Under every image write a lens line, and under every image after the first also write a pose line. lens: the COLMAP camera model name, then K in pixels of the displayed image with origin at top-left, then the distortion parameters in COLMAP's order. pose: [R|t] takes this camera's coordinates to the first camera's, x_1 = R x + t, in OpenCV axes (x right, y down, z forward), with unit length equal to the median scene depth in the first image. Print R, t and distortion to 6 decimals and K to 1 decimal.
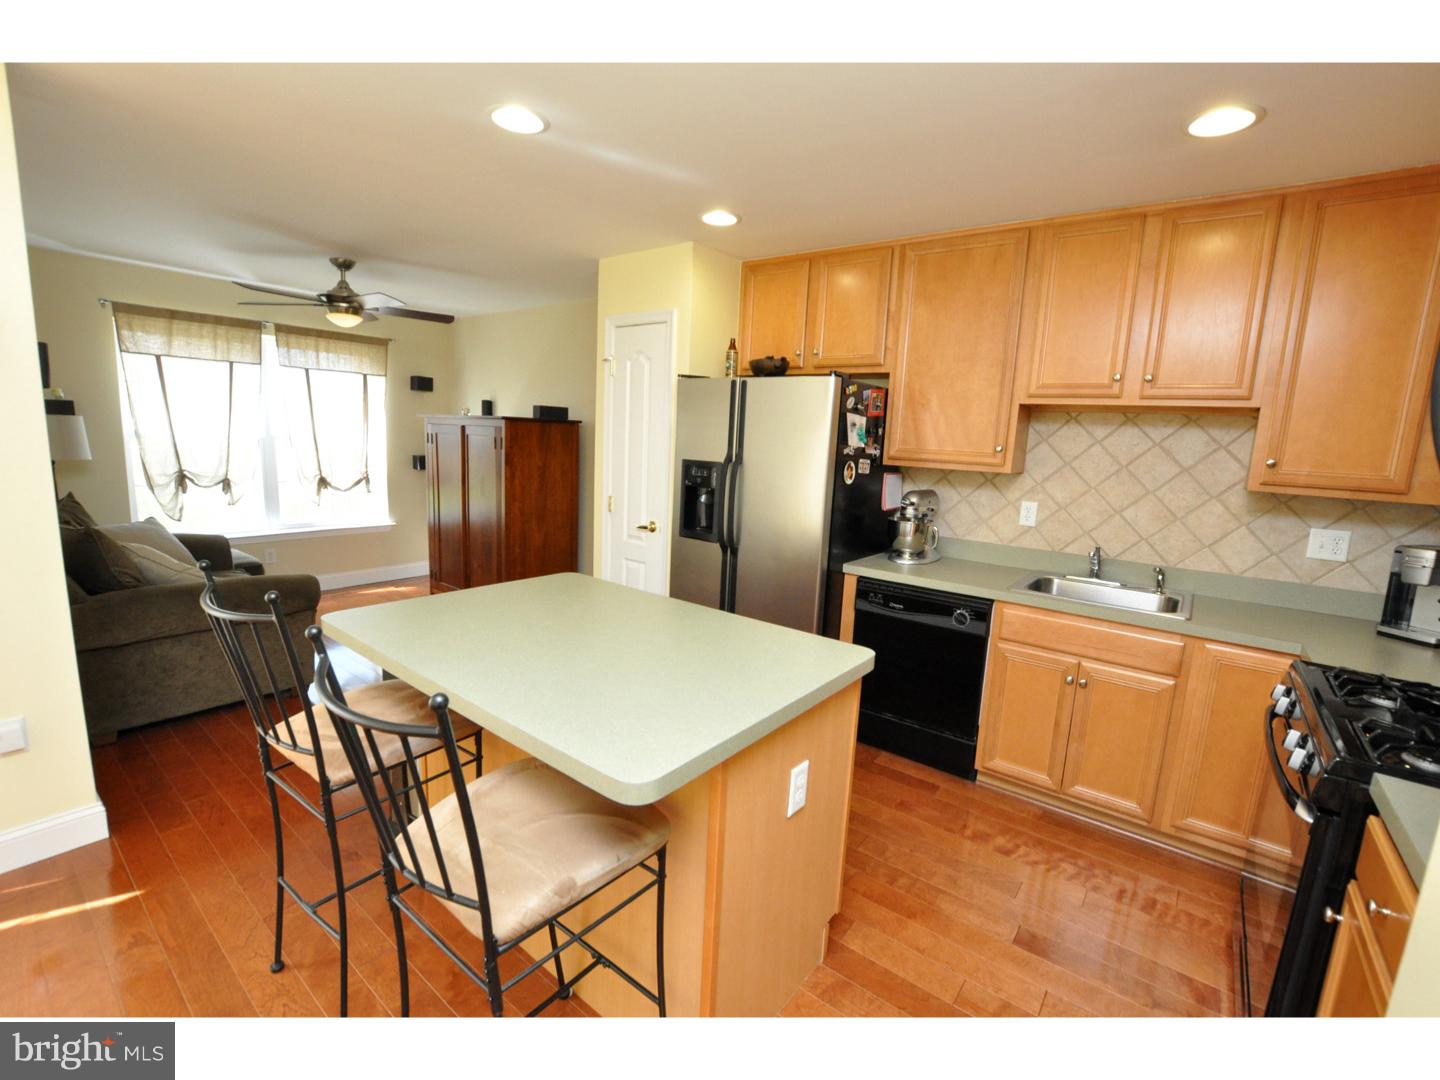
lens RADIAL K [[631.4, 0, 723.3], [0, 631.4, 544.6], [0, 0, 1]] dist [-0.031992, 0.001932]
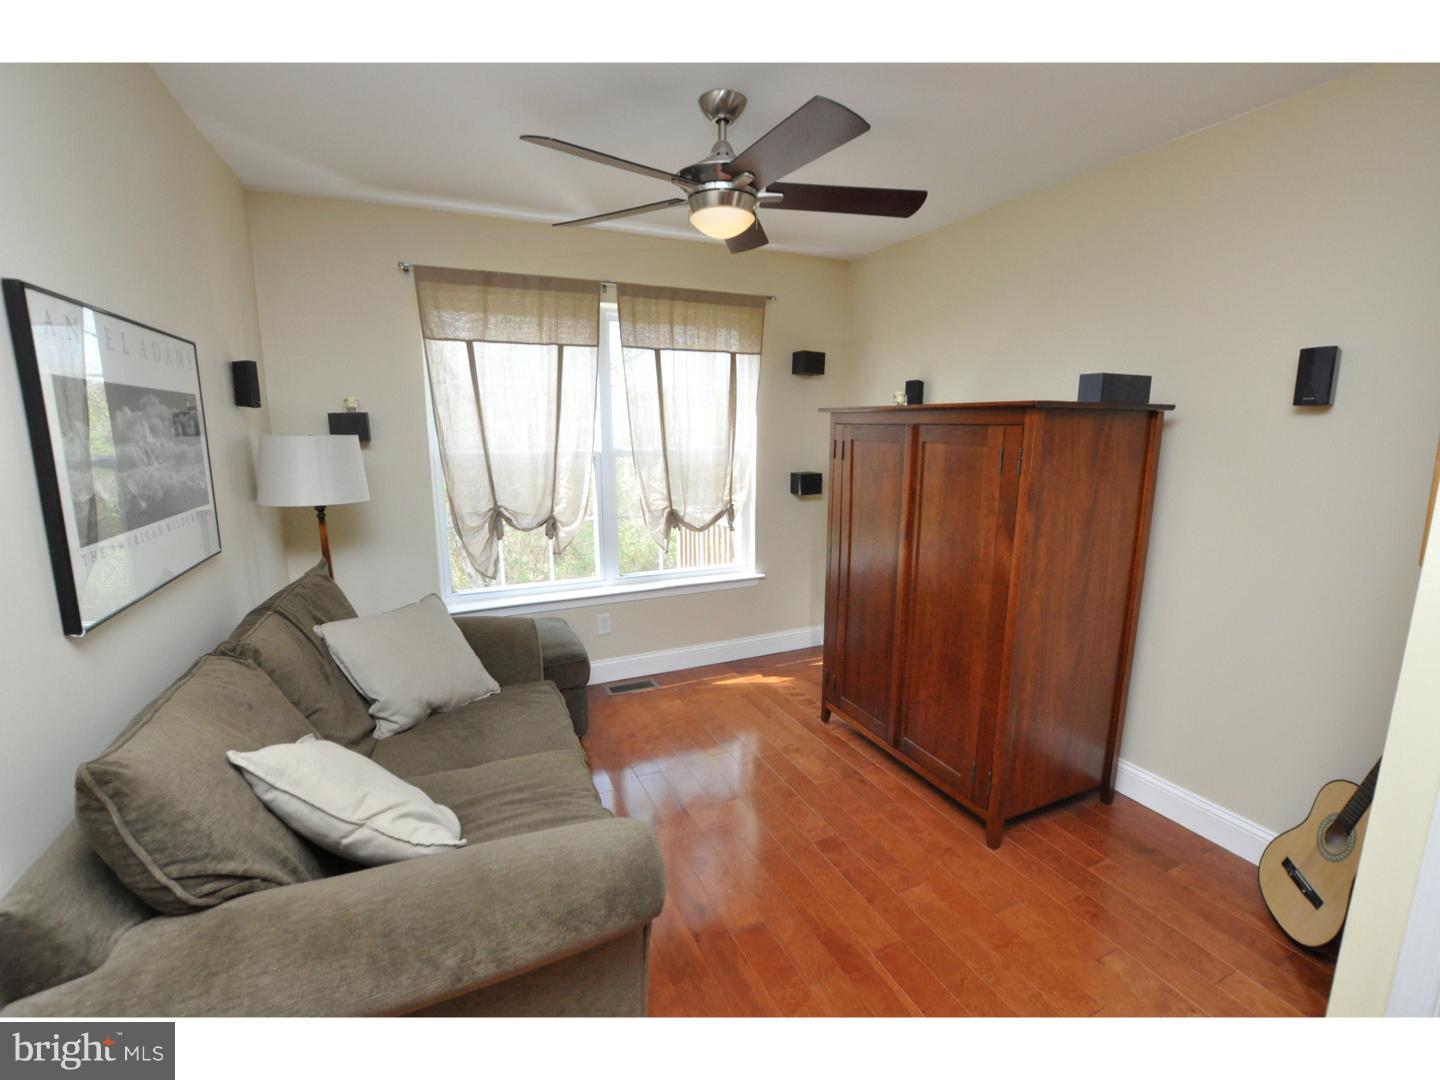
lens RADIAL K [[631.4, 0, 726.1], [0, 631.4, 543.7], [0, 0, 1]] dist [-0.031992, 0.001932]
pose [[0.883637, 0.039794, -0.466479, -0.316289], [-0.036428, 0.999204, 0.016236, -0.099284], [0.466753, 0.002646, 0.884384, 0.490868]]
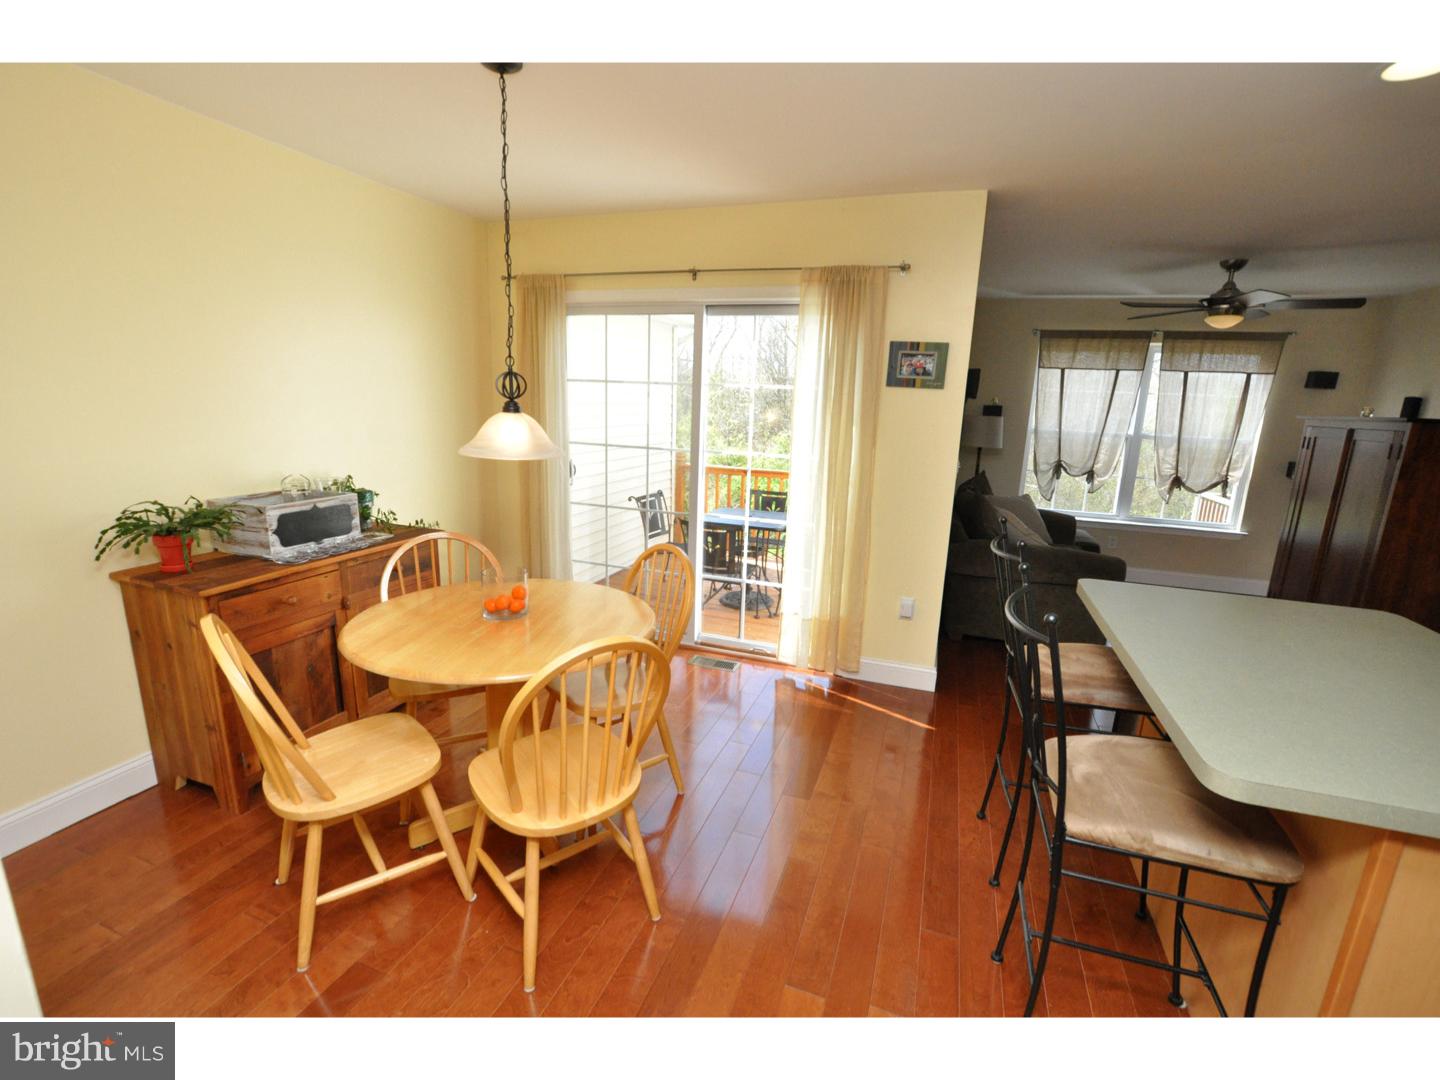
lens RADIAL K [[631.4, 0, 726.5], [0, 631.4, 535.6], [0, 0, 1]] dist [-0.031992, 0.001932]
pose [[0.321275, 0.163627, -0.932742, 0.100212], [-0.179689, 0.977599, 0.109604, 0.008883], [0.929782, 0.132390, 0.343480, -0.032296]]
